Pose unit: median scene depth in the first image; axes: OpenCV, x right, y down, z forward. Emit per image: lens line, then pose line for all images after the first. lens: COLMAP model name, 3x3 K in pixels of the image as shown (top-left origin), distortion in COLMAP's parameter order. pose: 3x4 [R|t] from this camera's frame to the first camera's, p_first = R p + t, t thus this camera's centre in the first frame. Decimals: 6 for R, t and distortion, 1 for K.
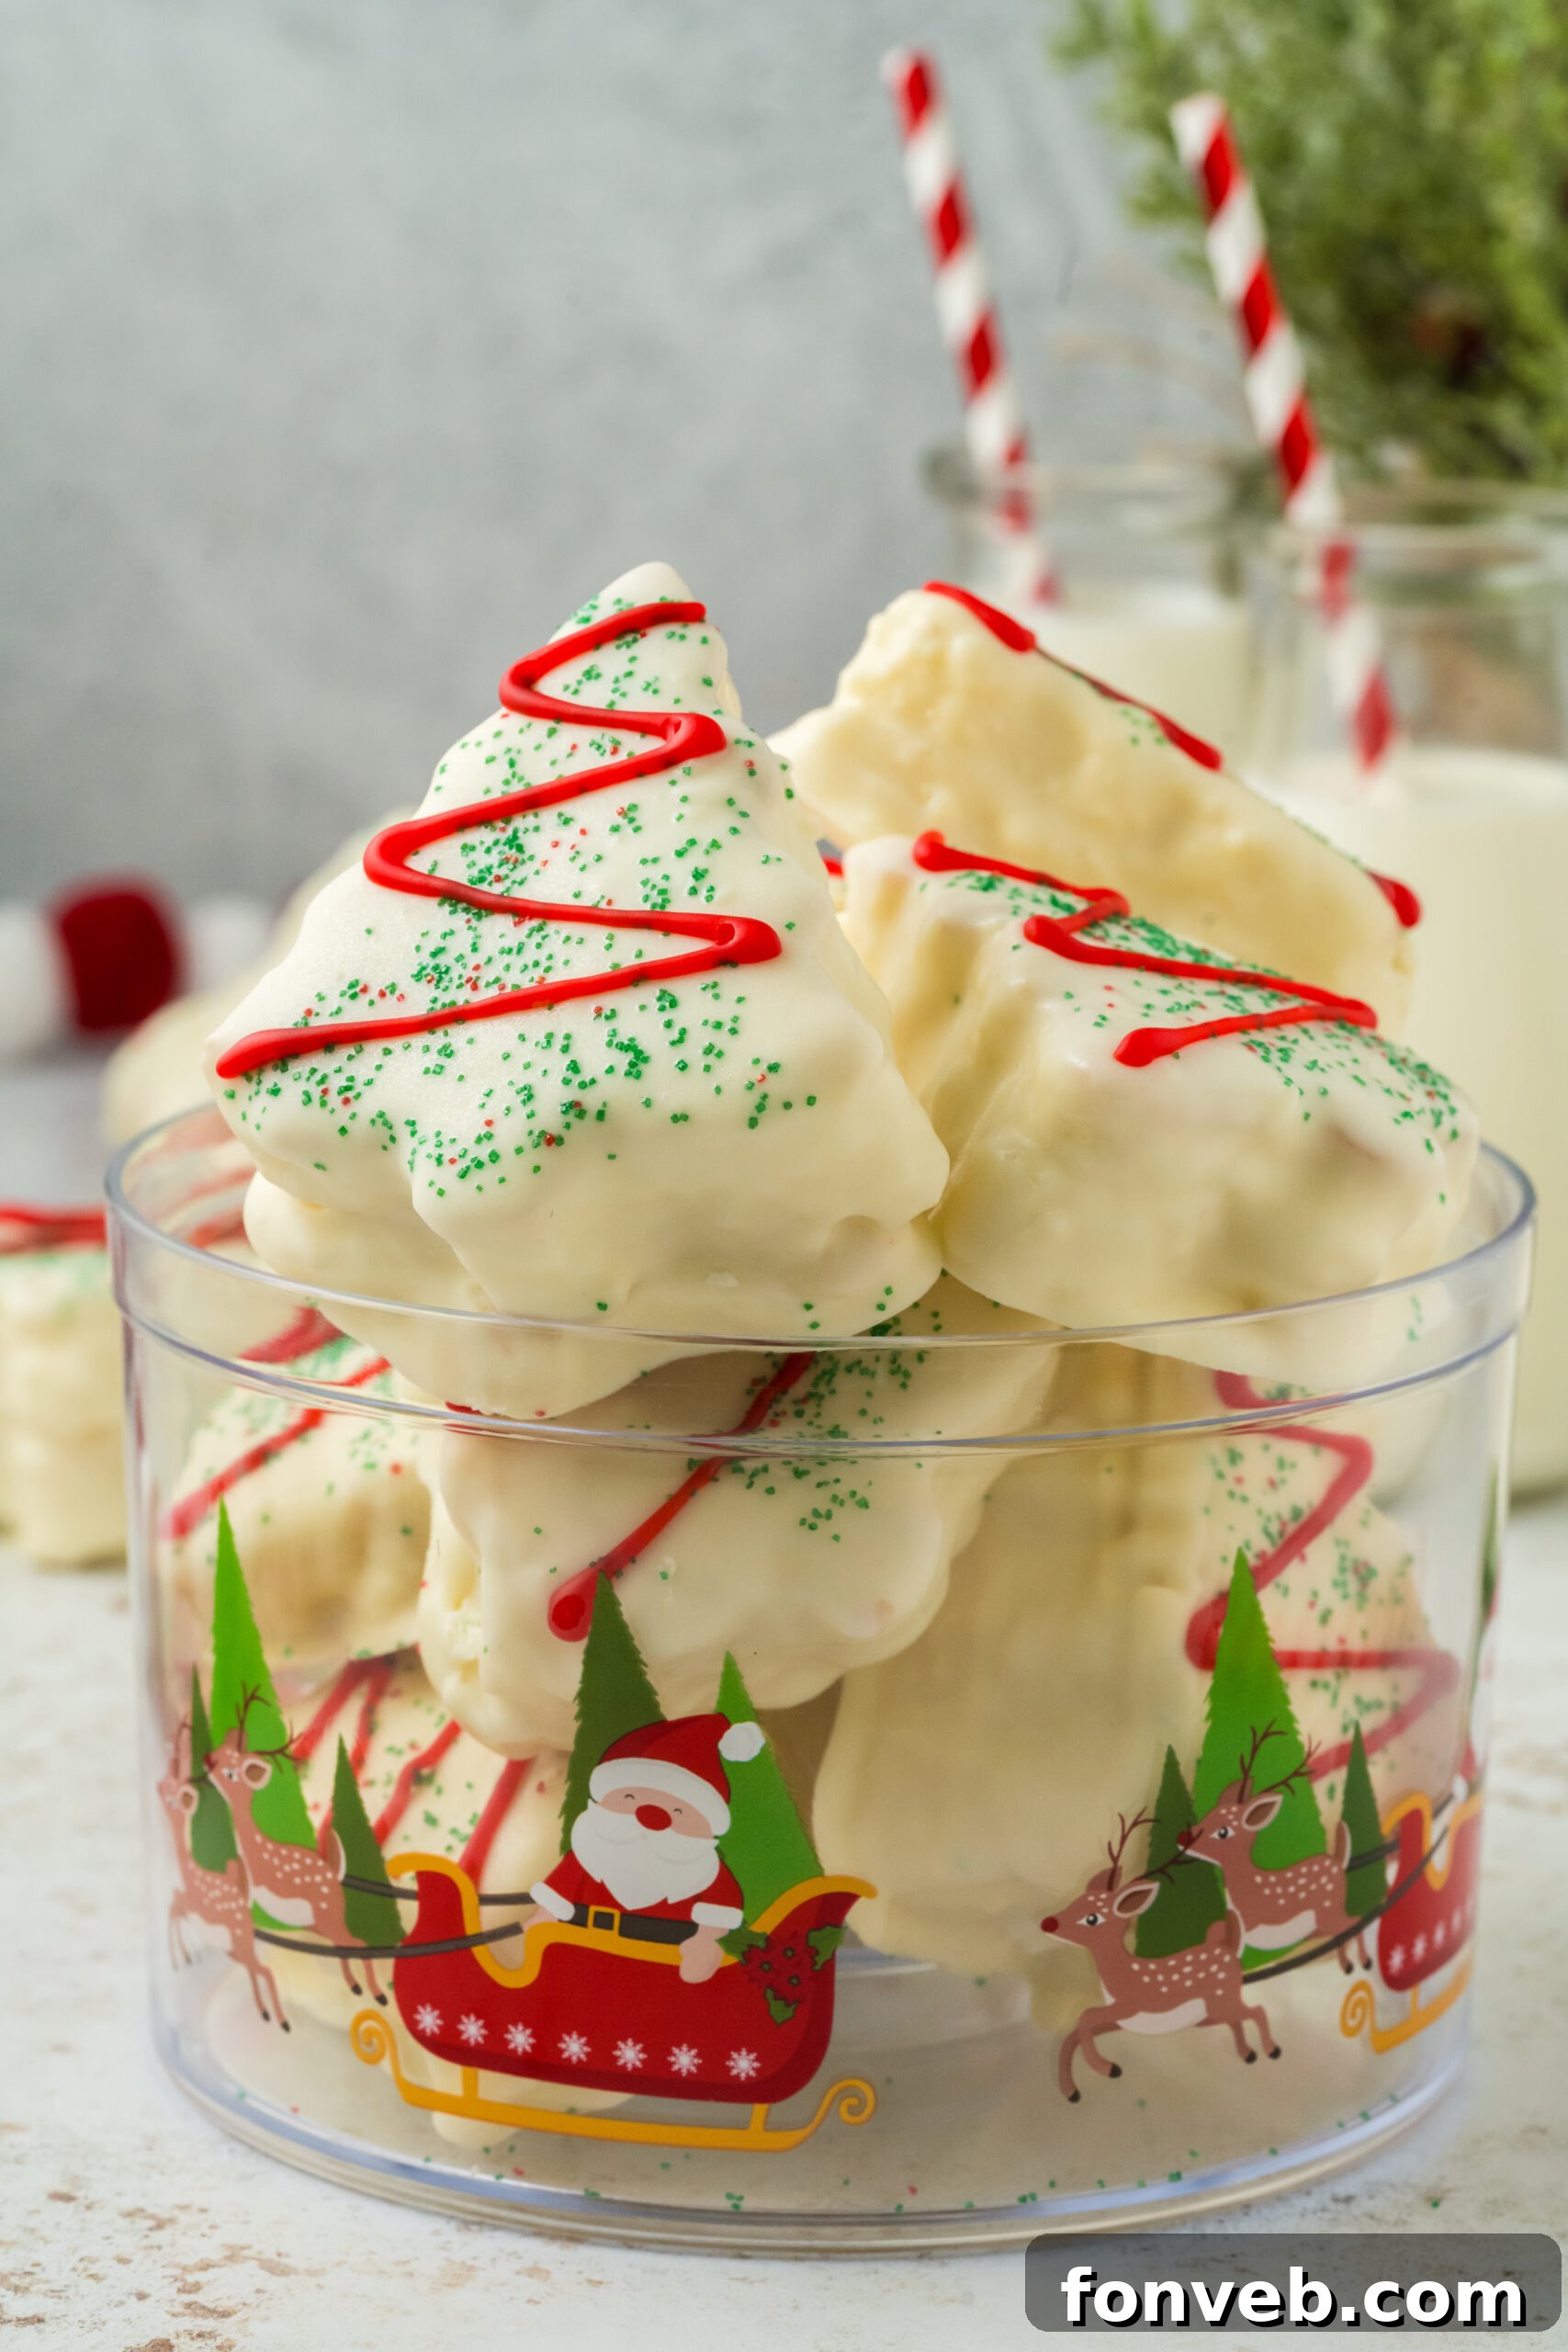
lens RADIAL K [[7492.5, 0, 784.0], [0, 7492.5, 1176.0], [0, 0, 1]] dist [-0.064324, 0.057333]
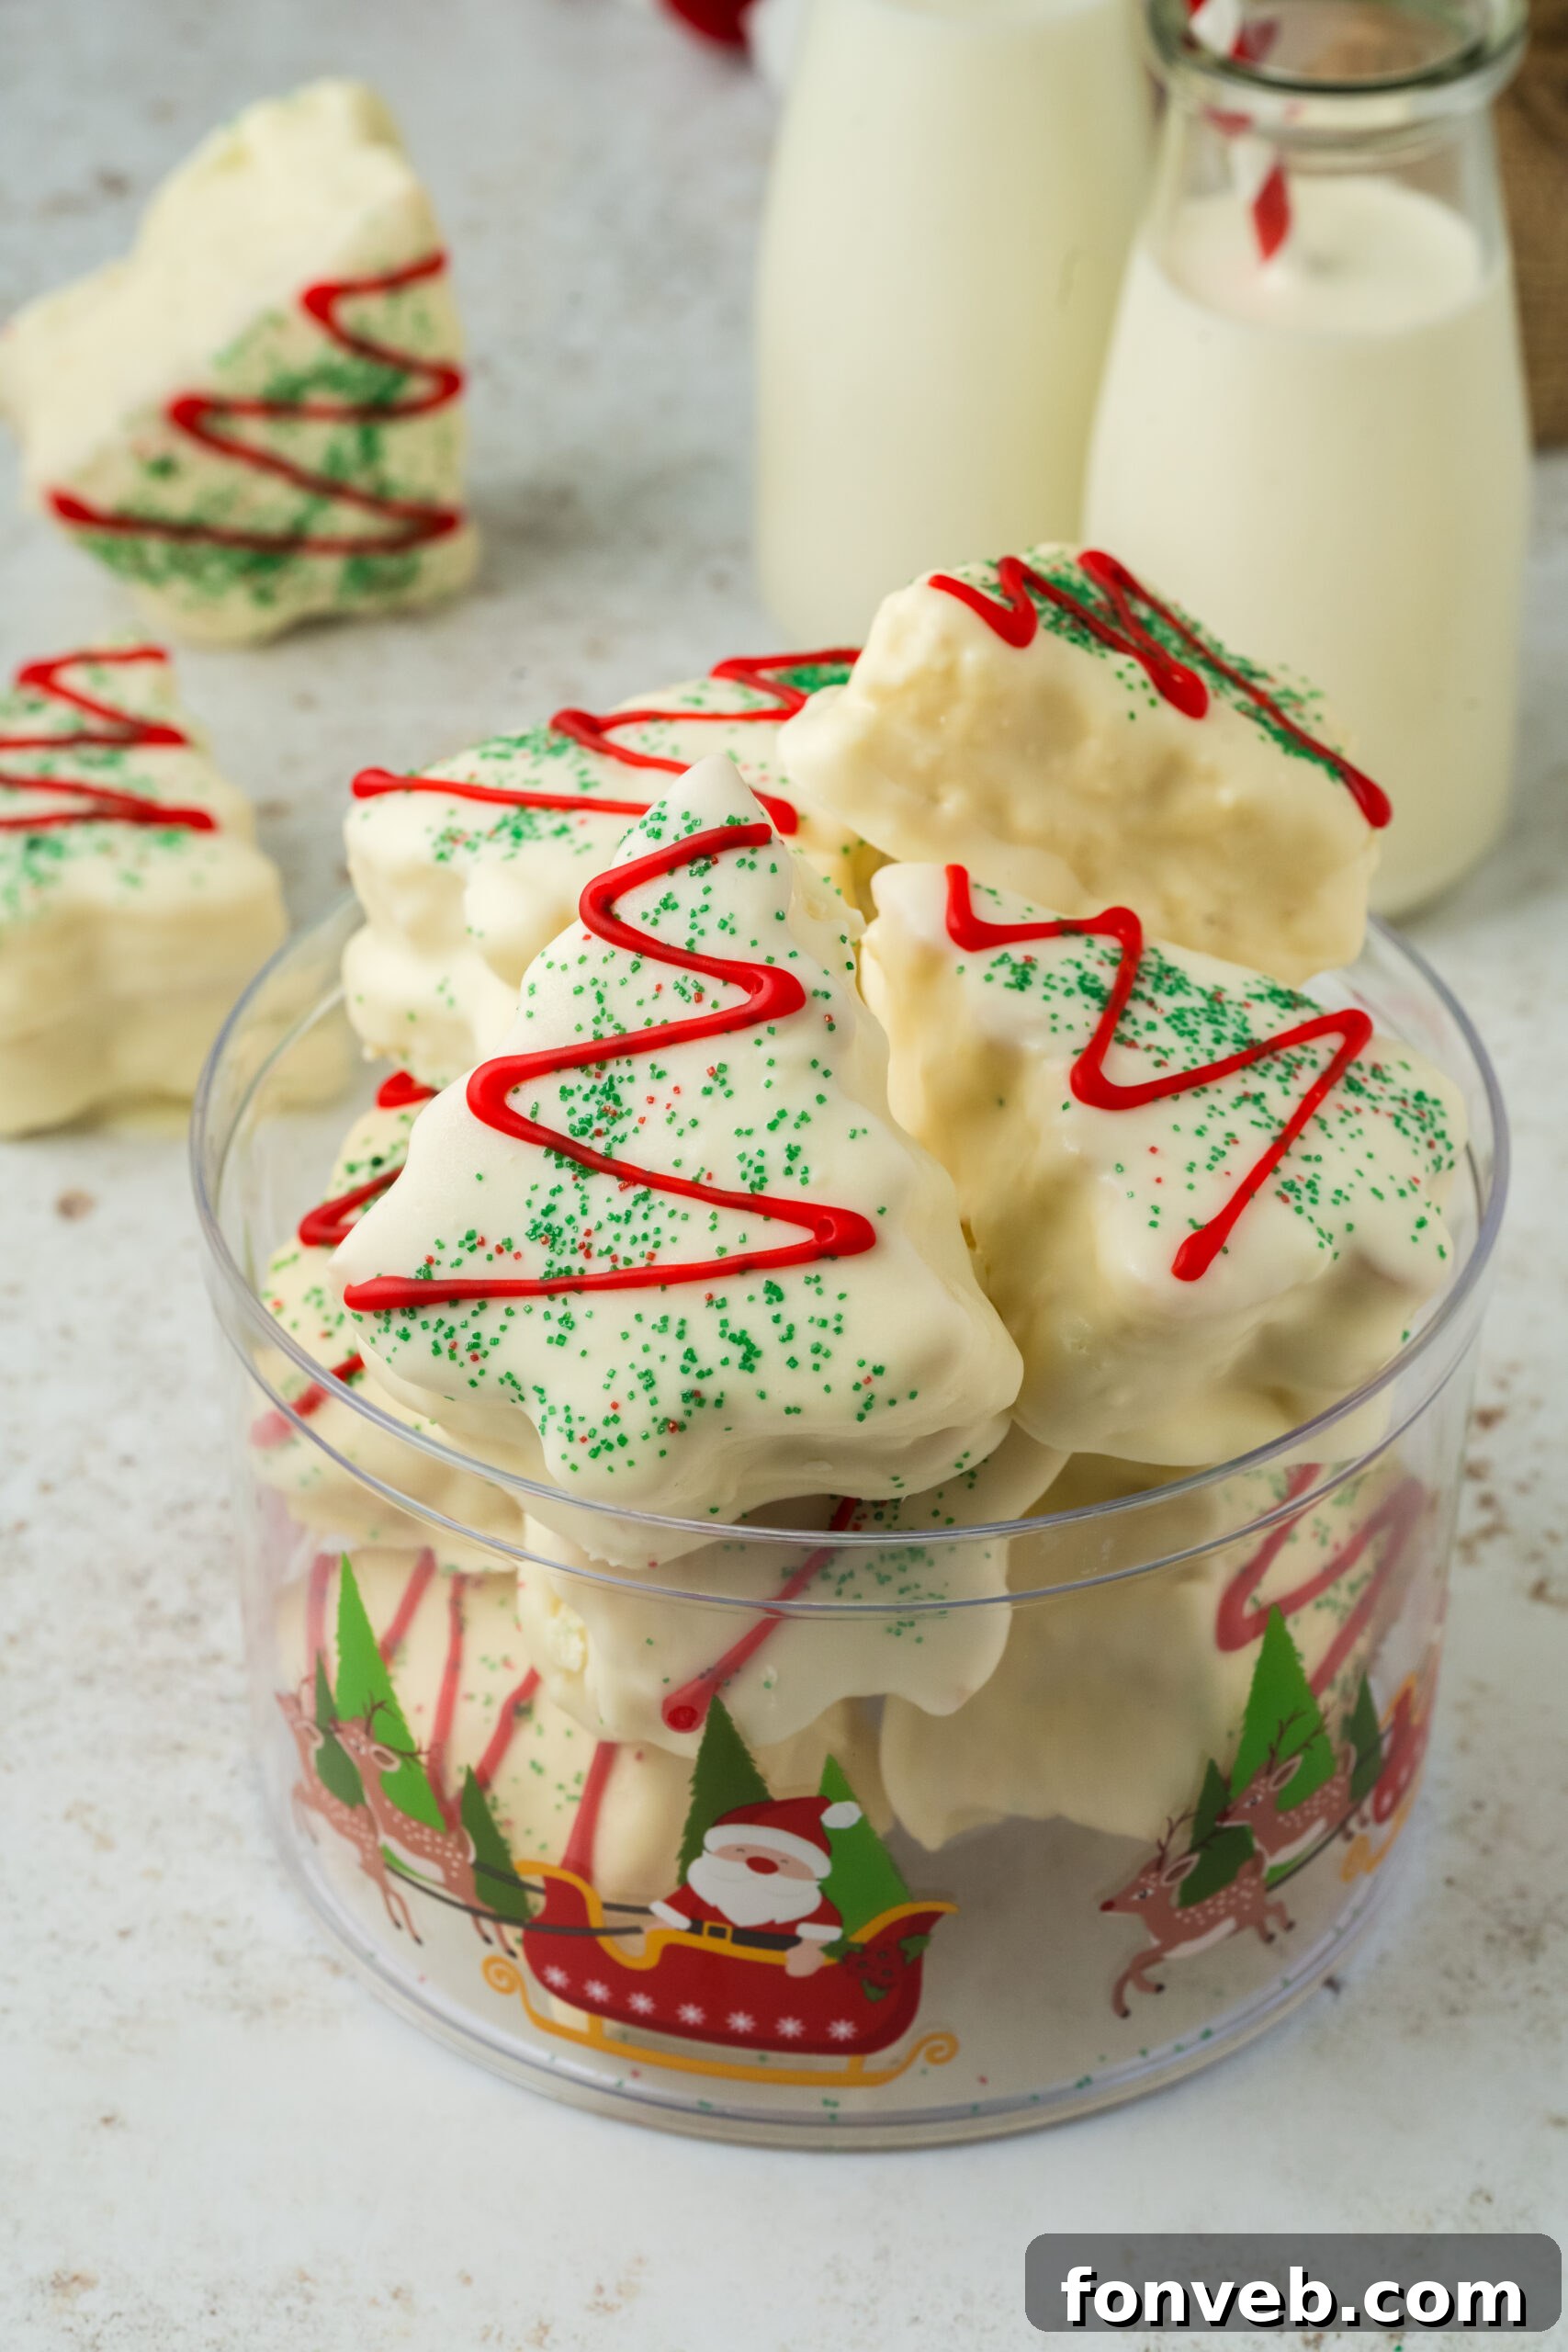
lens RADIAL K [[7492.5, 0, 784.0], [0, 7492.5, 1176.0], [0, 0, 1]] dist [-0.064324, 0.057333]
pose [[0.996105, -0.058444, 0.066024, -0.083478], [0.026331, 0.911774, 0.409847, -0.476733], [-0.084152, -0.406512, 0.909762, 0.014723]]
